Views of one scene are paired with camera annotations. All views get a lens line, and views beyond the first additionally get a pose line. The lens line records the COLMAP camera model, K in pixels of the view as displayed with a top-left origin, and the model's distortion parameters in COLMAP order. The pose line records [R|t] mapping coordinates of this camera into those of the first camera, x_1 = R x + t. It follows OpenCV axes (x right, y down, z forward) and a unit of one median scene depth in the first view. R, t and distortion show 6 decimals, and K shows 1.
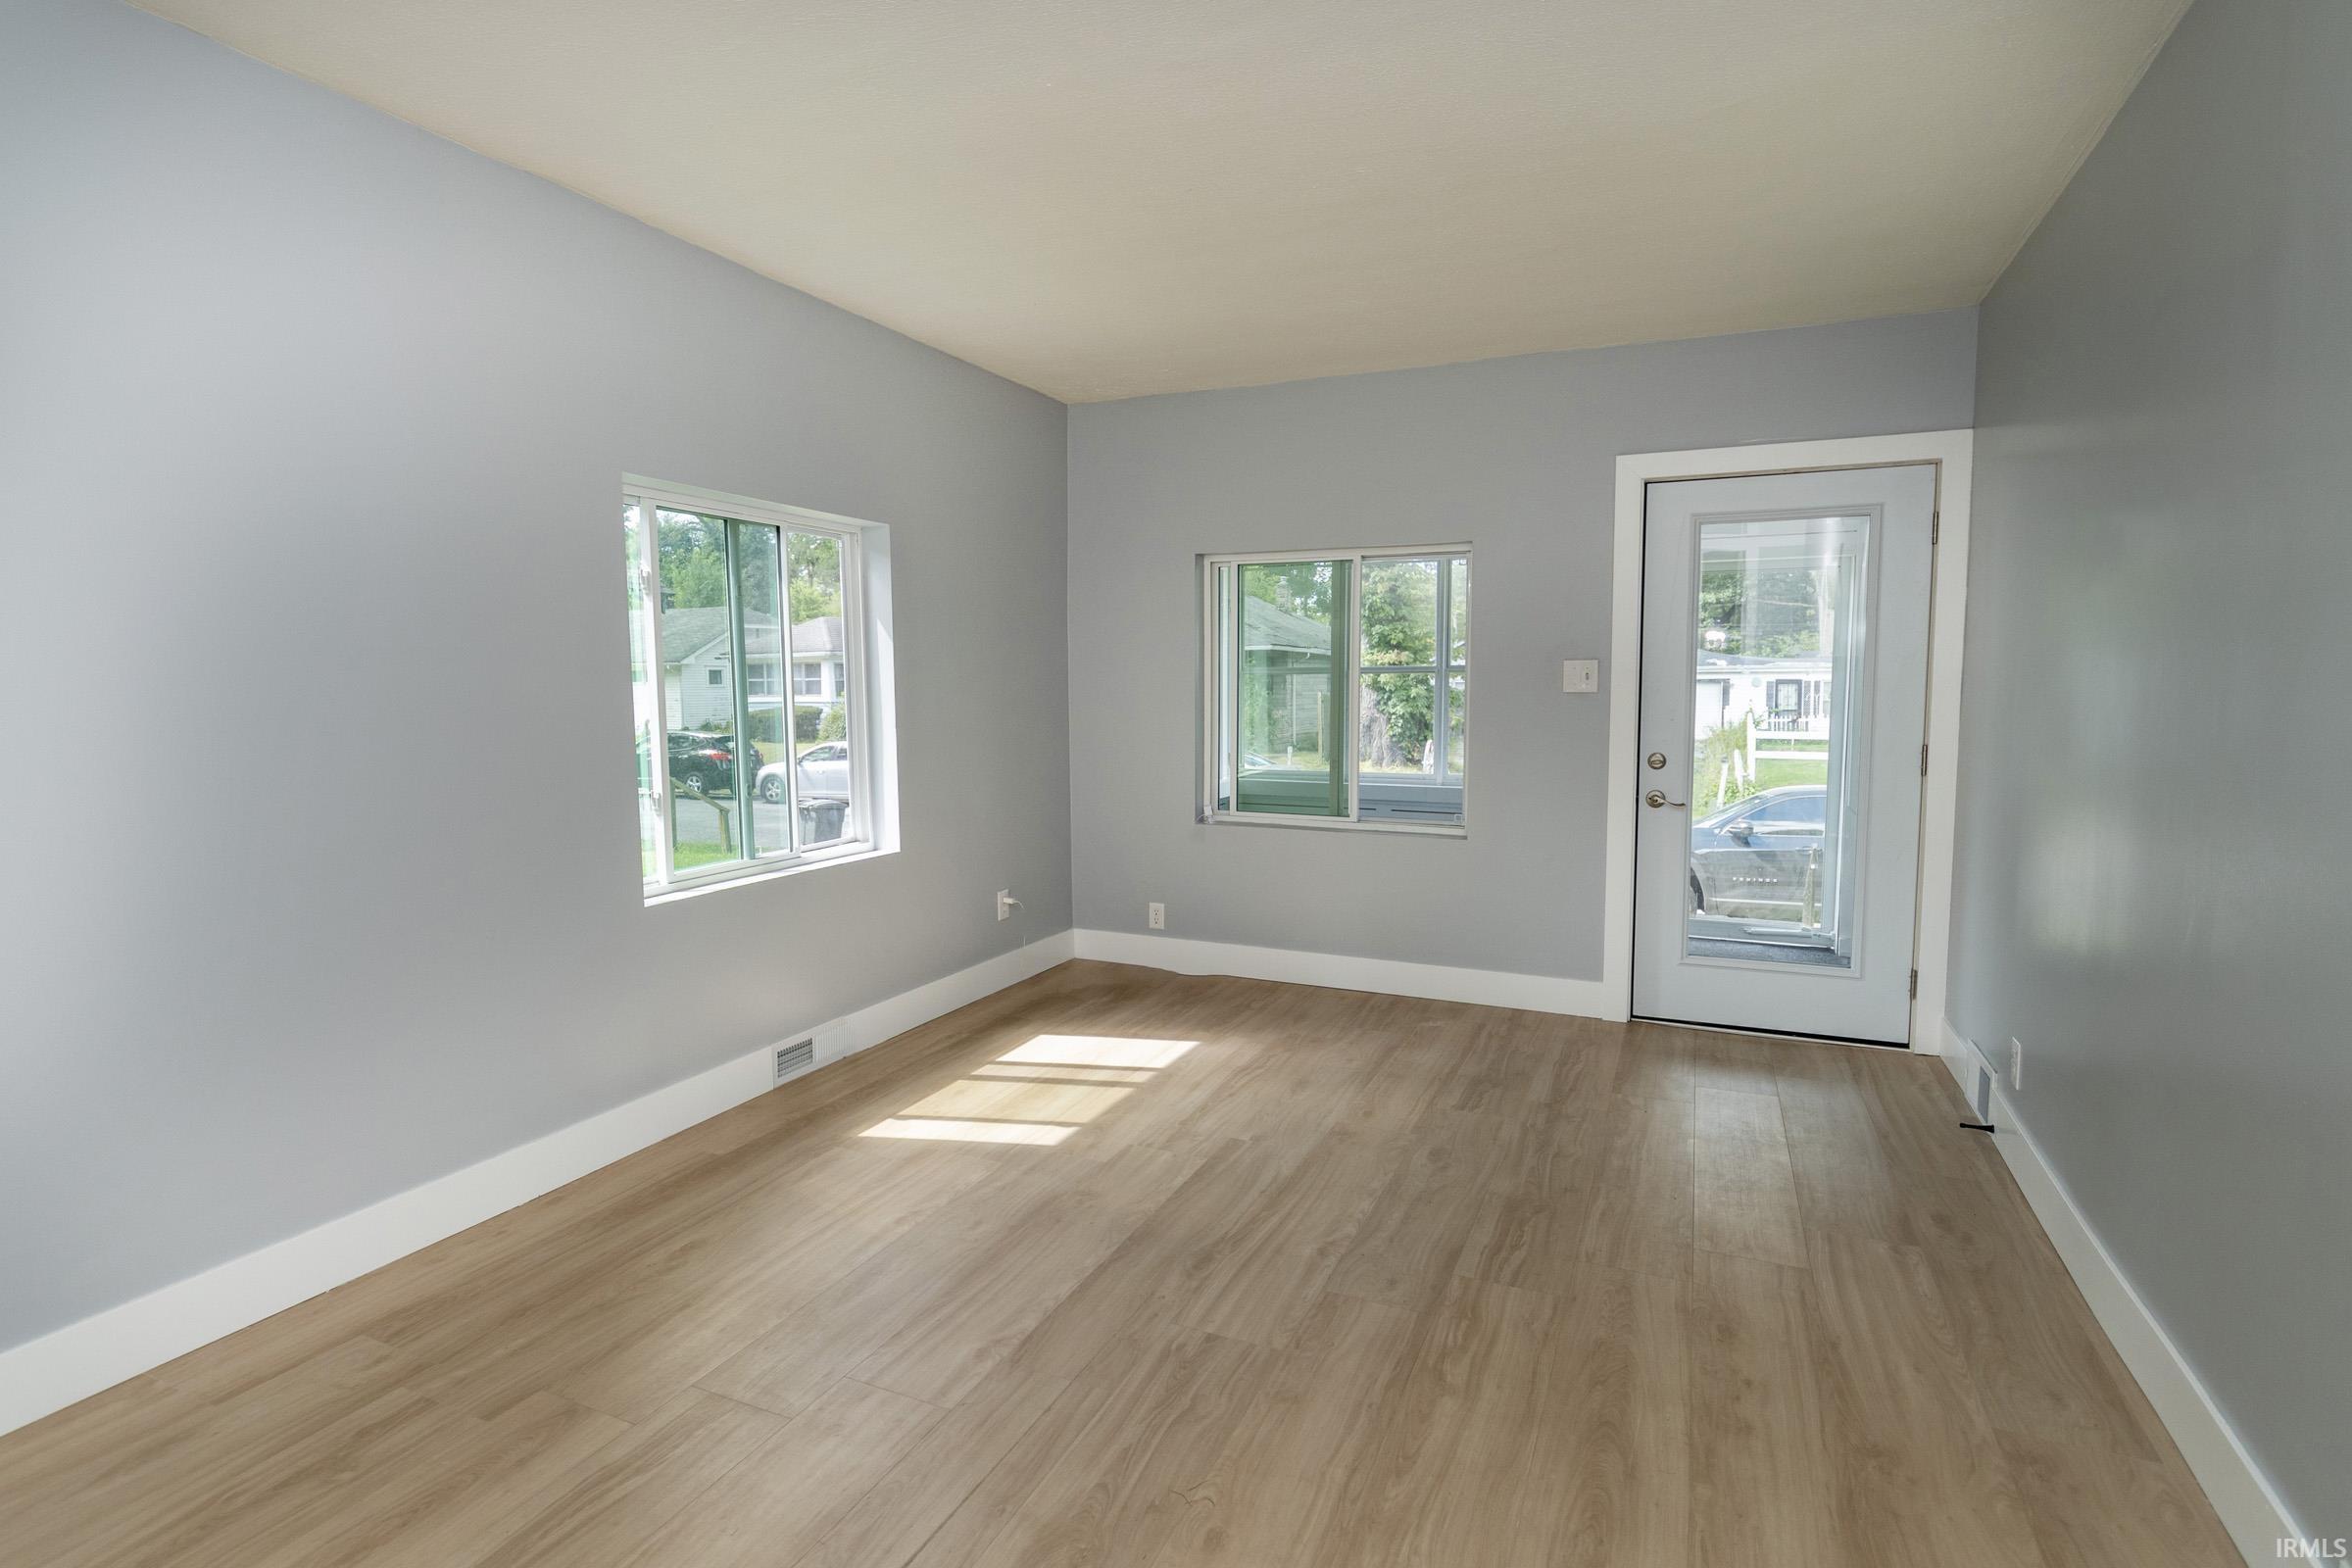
lens RADIAL K [[1182.2, 0, 1172.5], [0, 1182.2, 784.0], [0, 0, 1]] dist [0.002310, -0.002989]
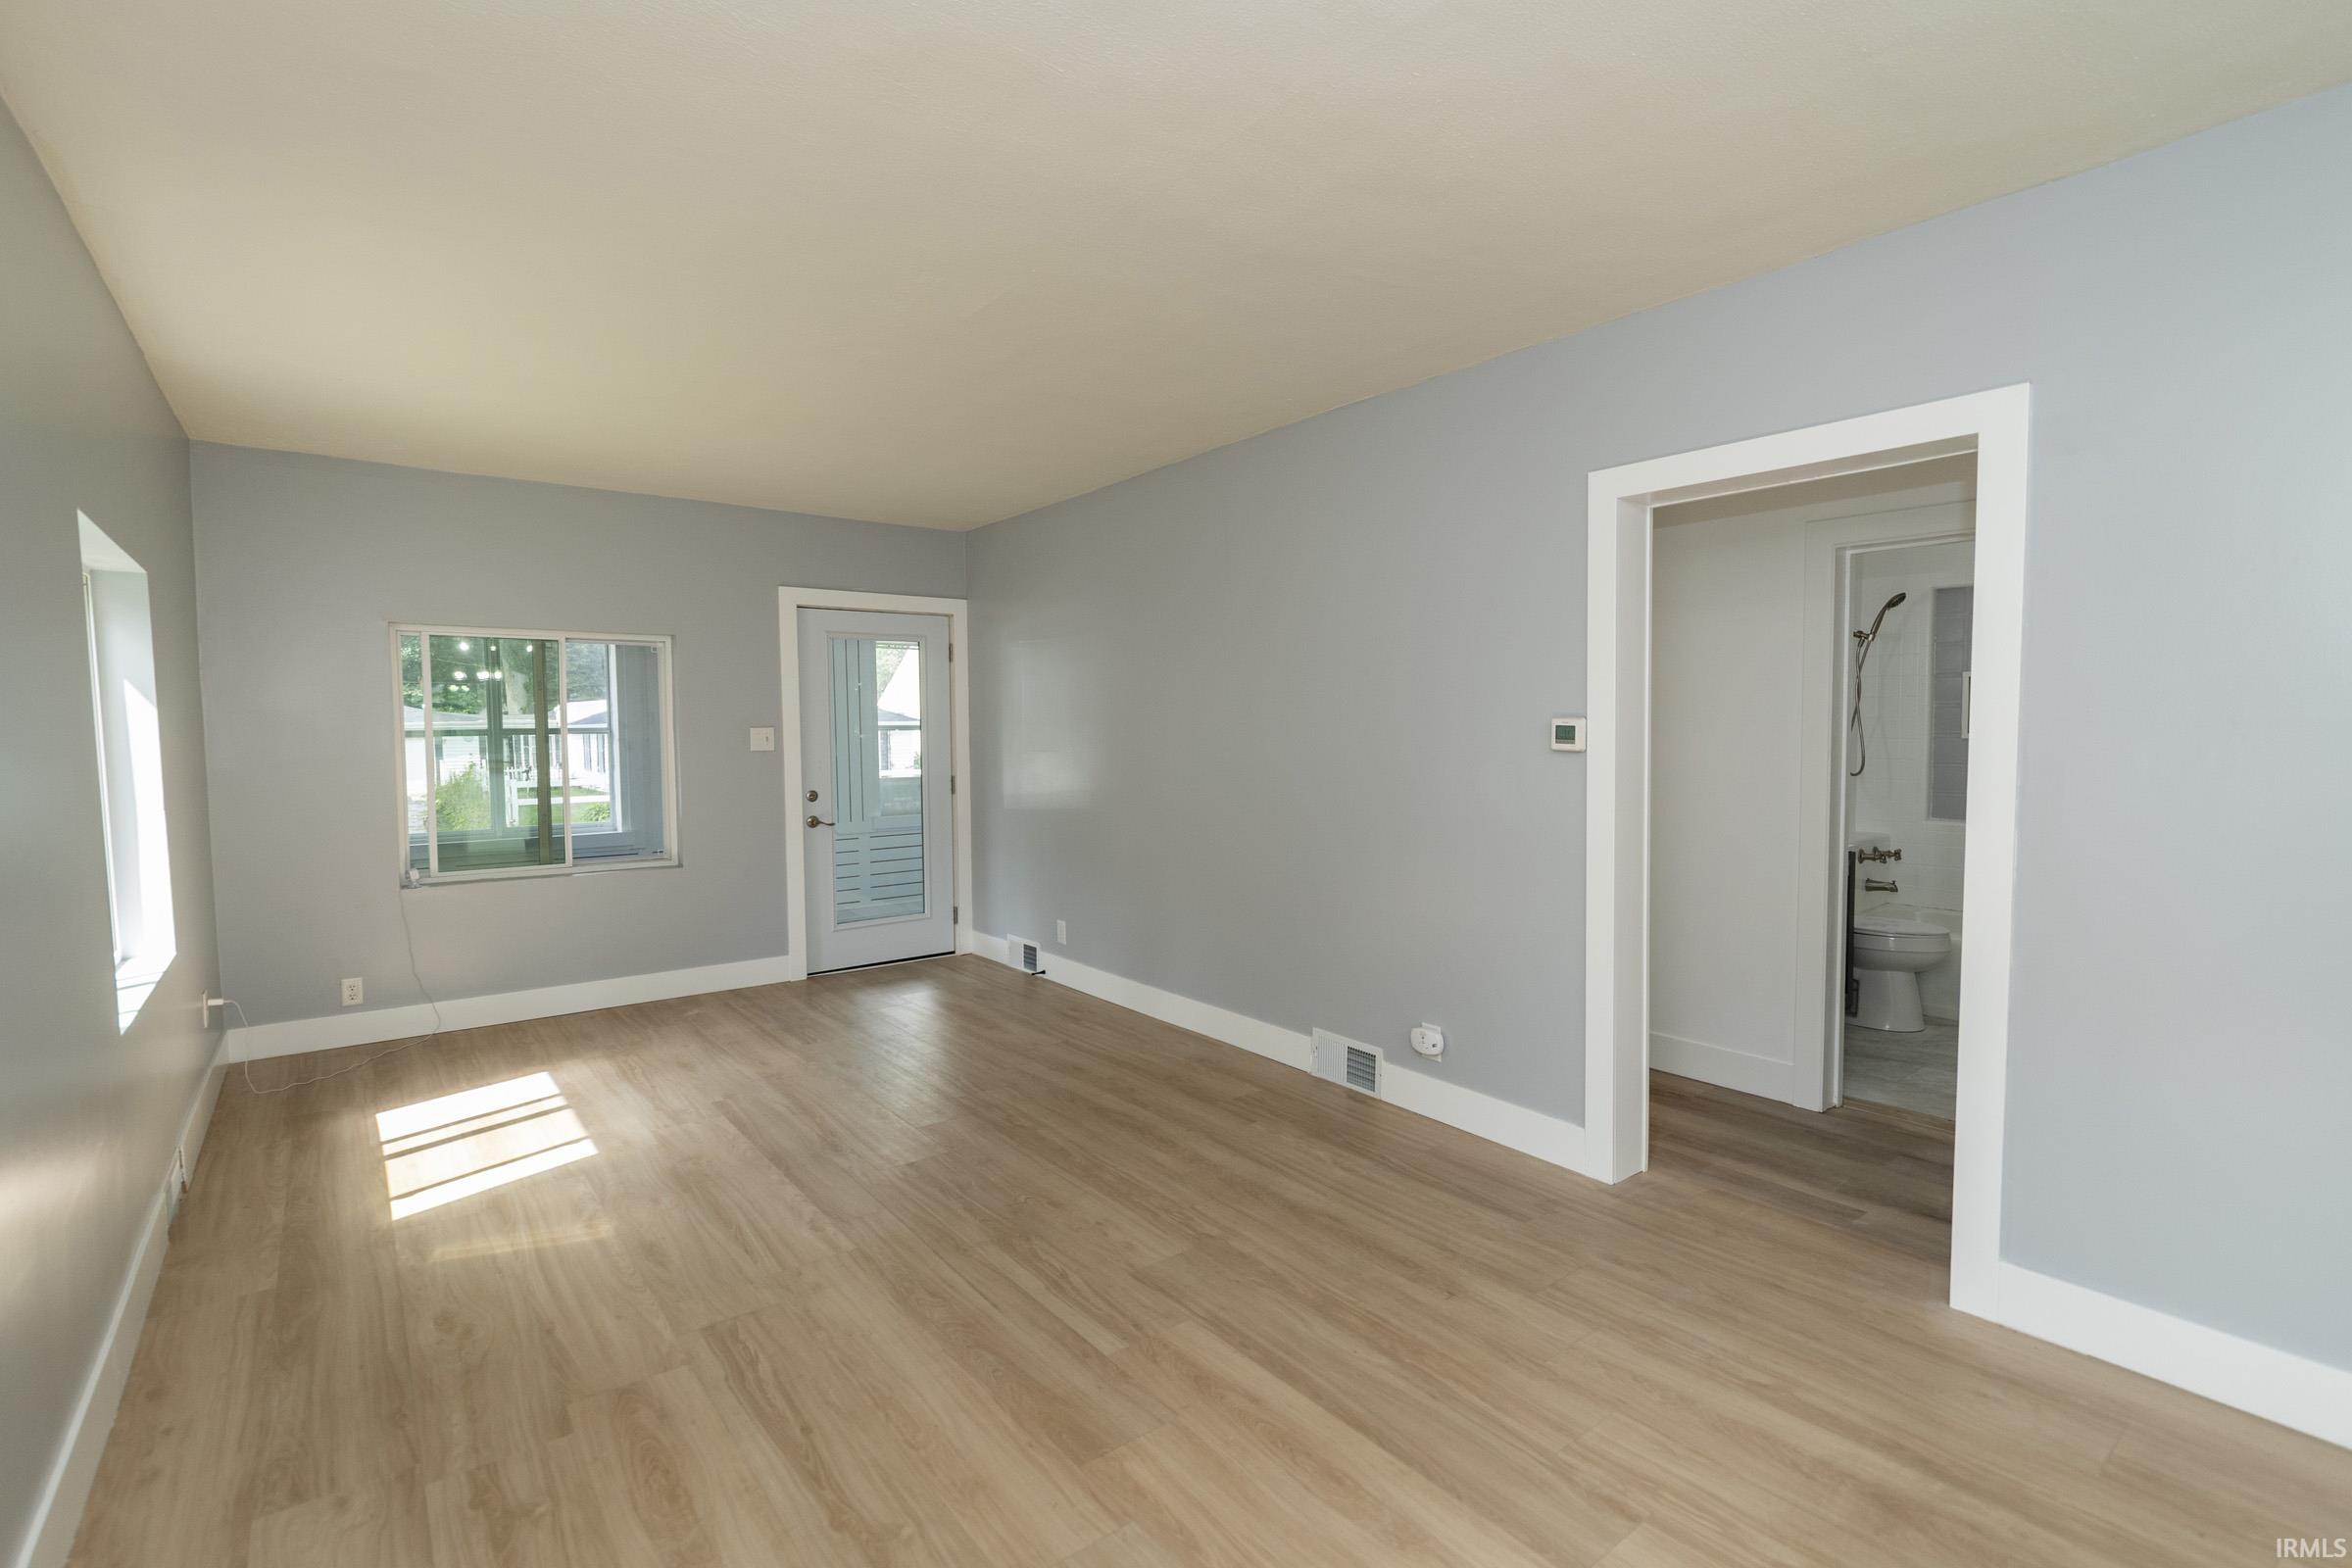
lens RADIAL K [[1070.2, 0, 1152.4], [0, 1070.2, 784.3], [0, 0, 1]] dist [-0.006727, 0.000586]
pose [[0.465121, -0.050466, 0.883807, -0.731825], [0.086034, 0.996225, 0.011607, -0.017310], [-0.881056, 0.070639, 0.467707, 0.010596]]
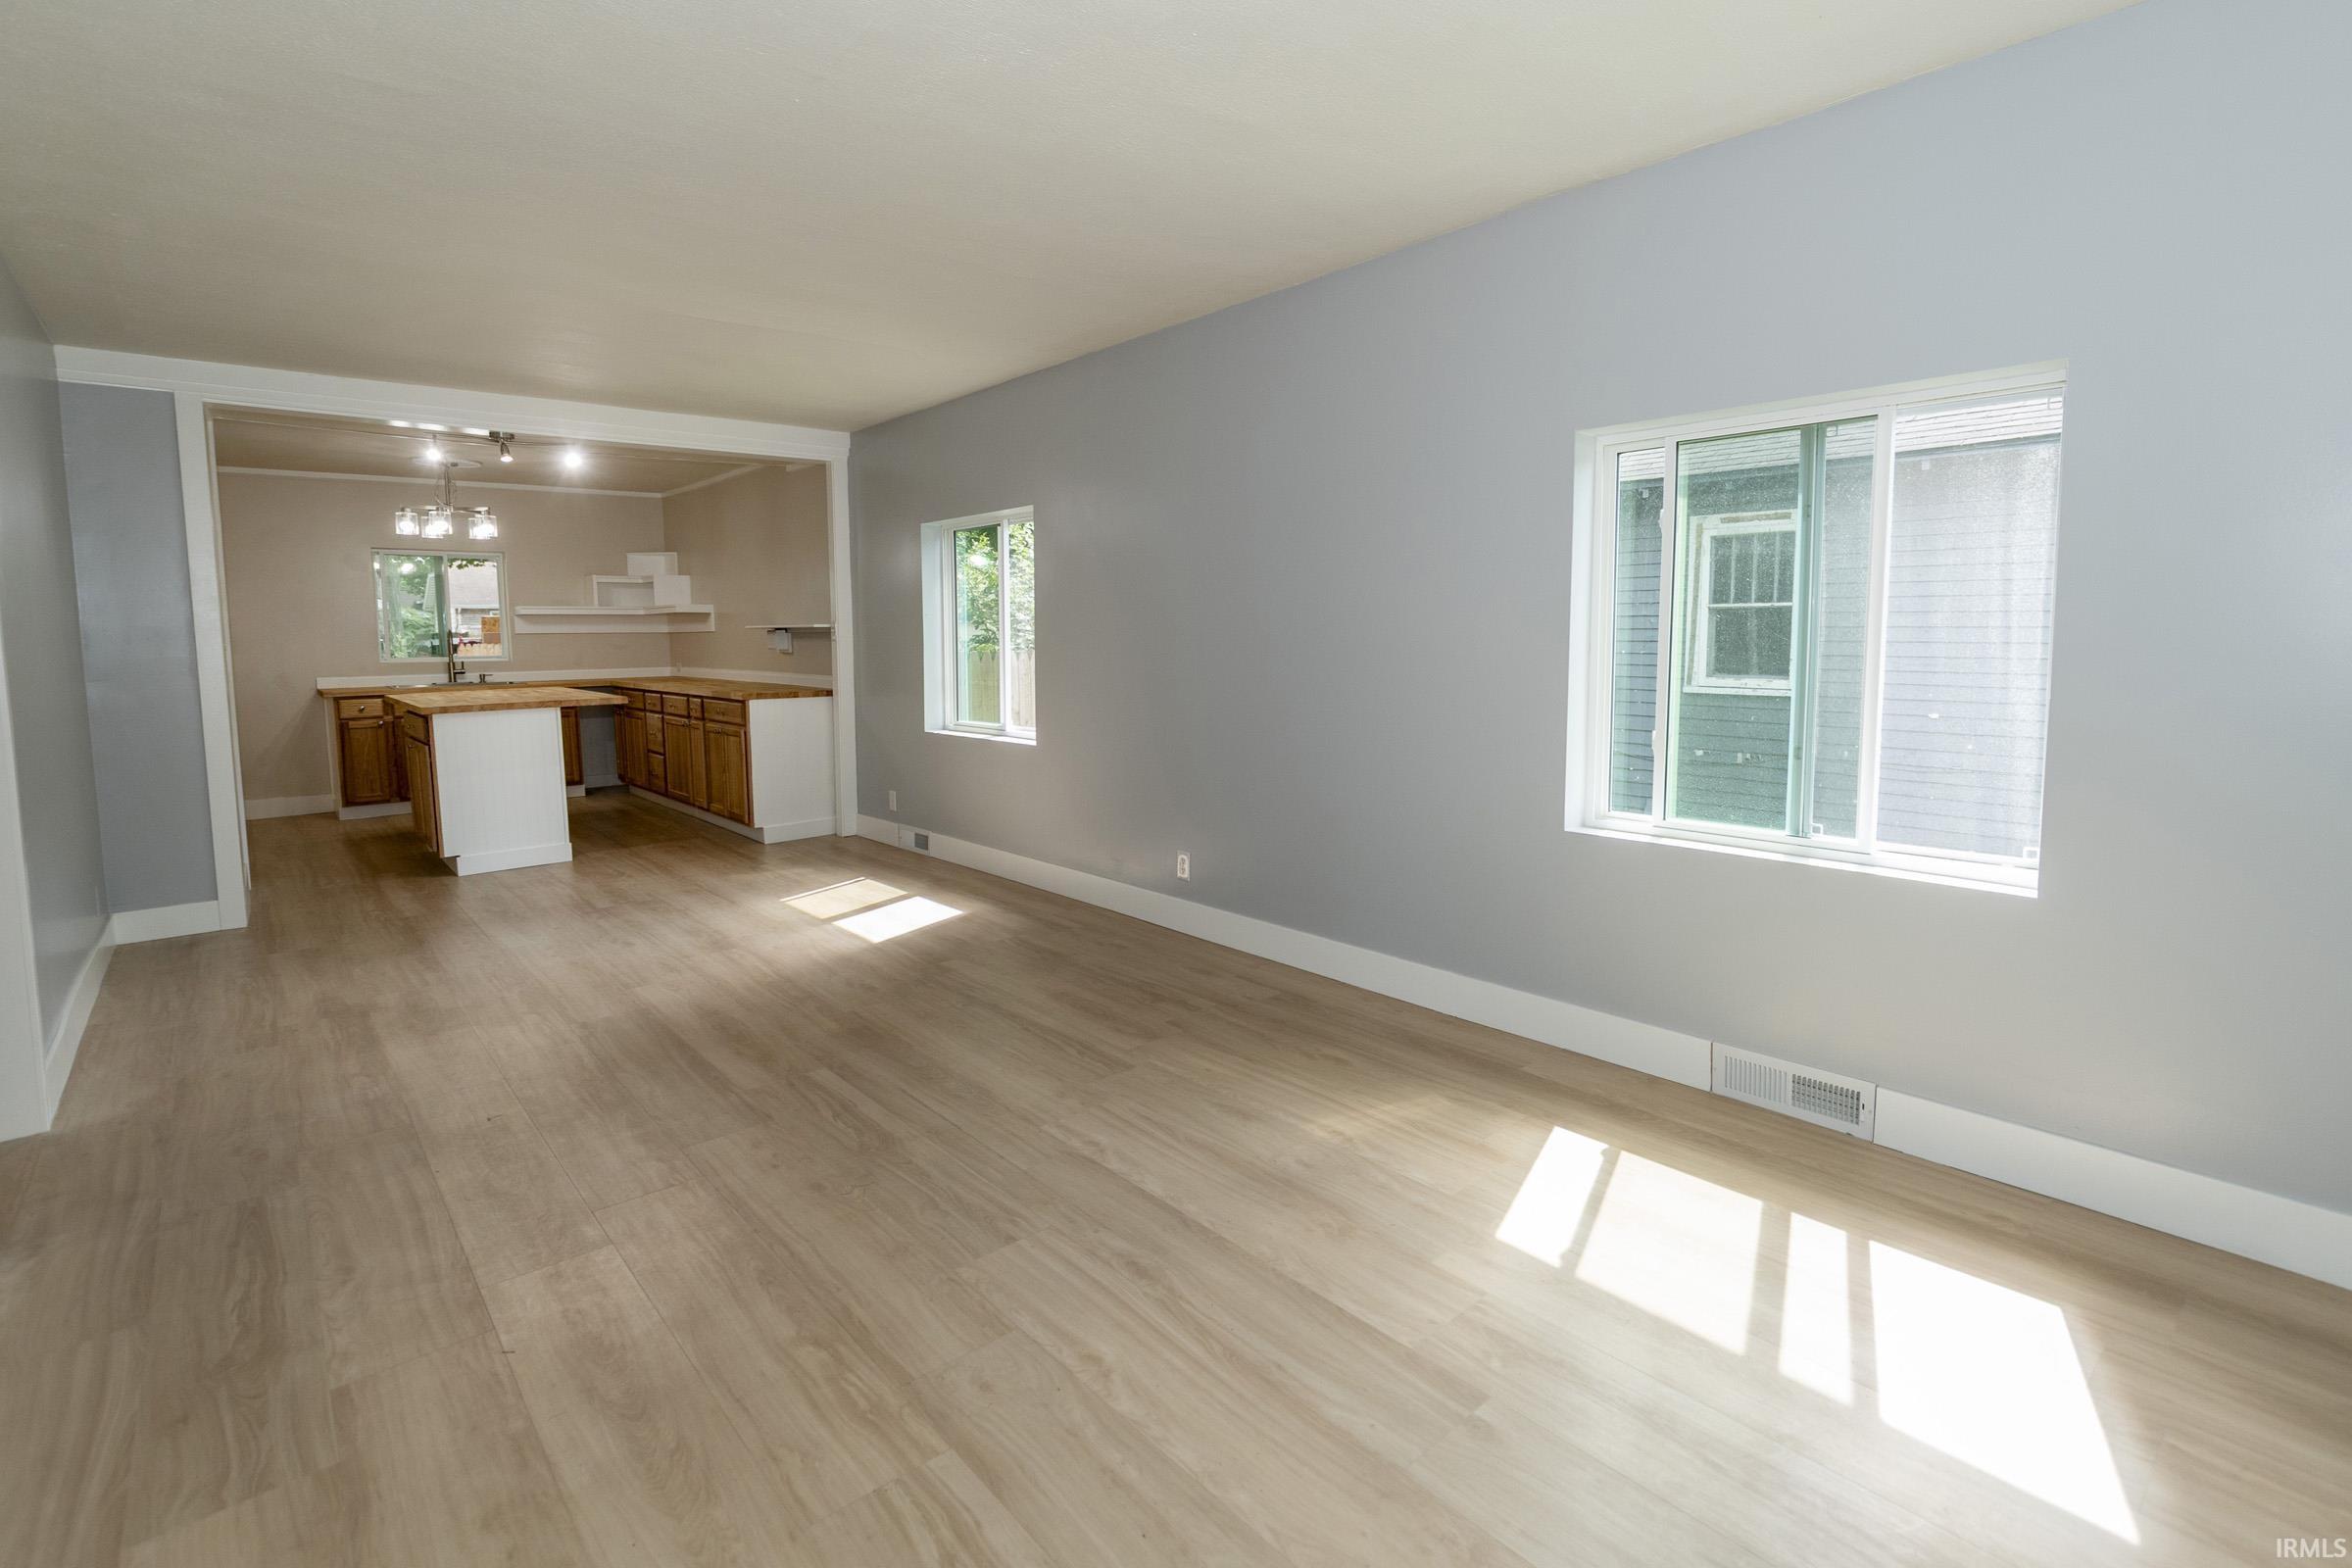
lens RADIAL K [[1070.2, 0, 1192.5], [0, 1070.2, 784.8], [0, 0, 1]] dist [-0.006727, 0.000586]
pose [[-0.406952, 0.135992, -0.903270, 0.546730], [-0.073933, 0.980708, 0.180960, -0.085375], [0.910452, 0.140424, -0.389047, 1.024771]]
